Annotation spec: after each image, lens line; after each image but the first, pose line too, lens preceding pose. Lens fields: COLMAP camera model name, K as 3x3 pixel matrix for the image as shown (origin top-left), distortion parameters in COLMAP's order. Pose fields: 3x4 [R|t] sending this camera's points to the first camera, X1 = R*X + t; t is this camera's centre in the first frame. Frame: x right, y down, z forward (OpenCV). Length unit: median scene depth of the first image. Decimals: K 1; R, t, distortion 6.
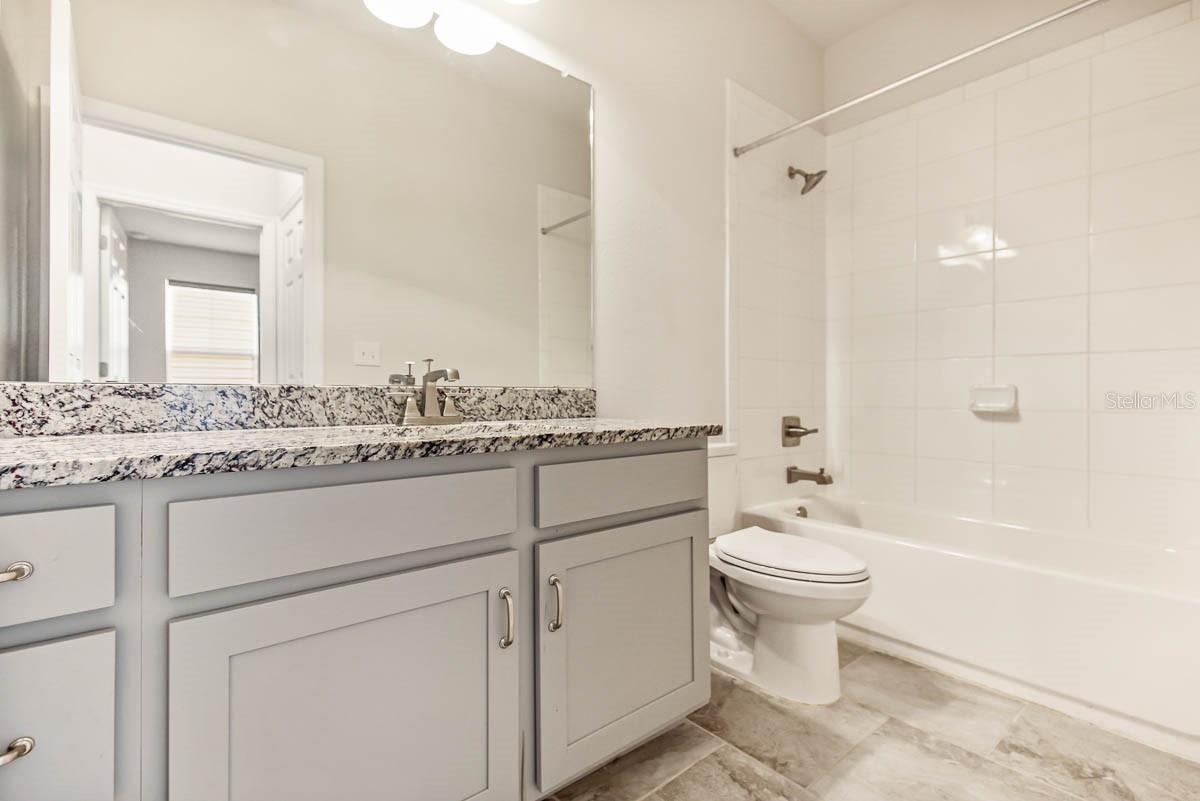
lens RADIAL K [[550.0, 0, 603.0], [0, 550.0, 397.1], [0, 0, 1]] dist [0.000320, -0.000359]
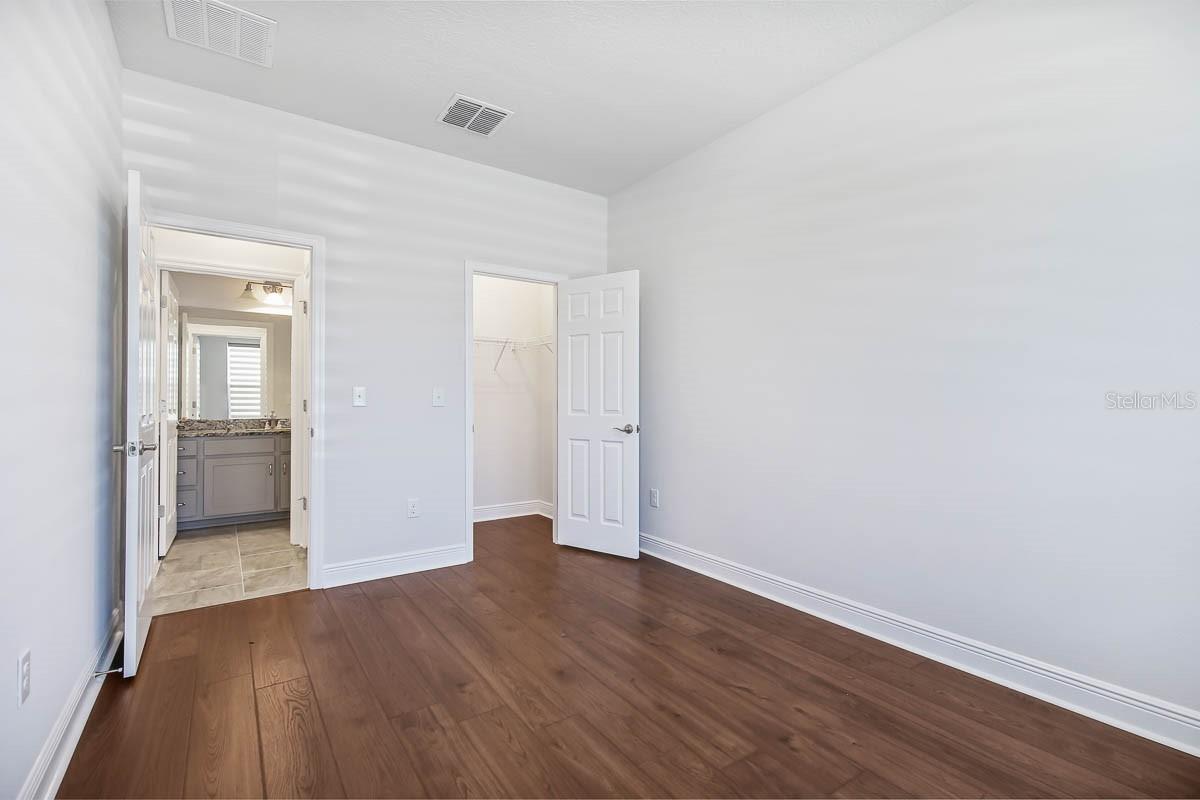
lens RADIAL K [[550.0, 0, 603.0], [0, 550.0, 396.6], [0, 0, 1]] dist [0.000320, -0.000359]
pose [[0.995213, -0.000284, -0.097725, 3.121621], [0.000286, 1.000000, 0.000006, -0.229040], [0.097725, -0.000034, 0.995213, -3.447221]]
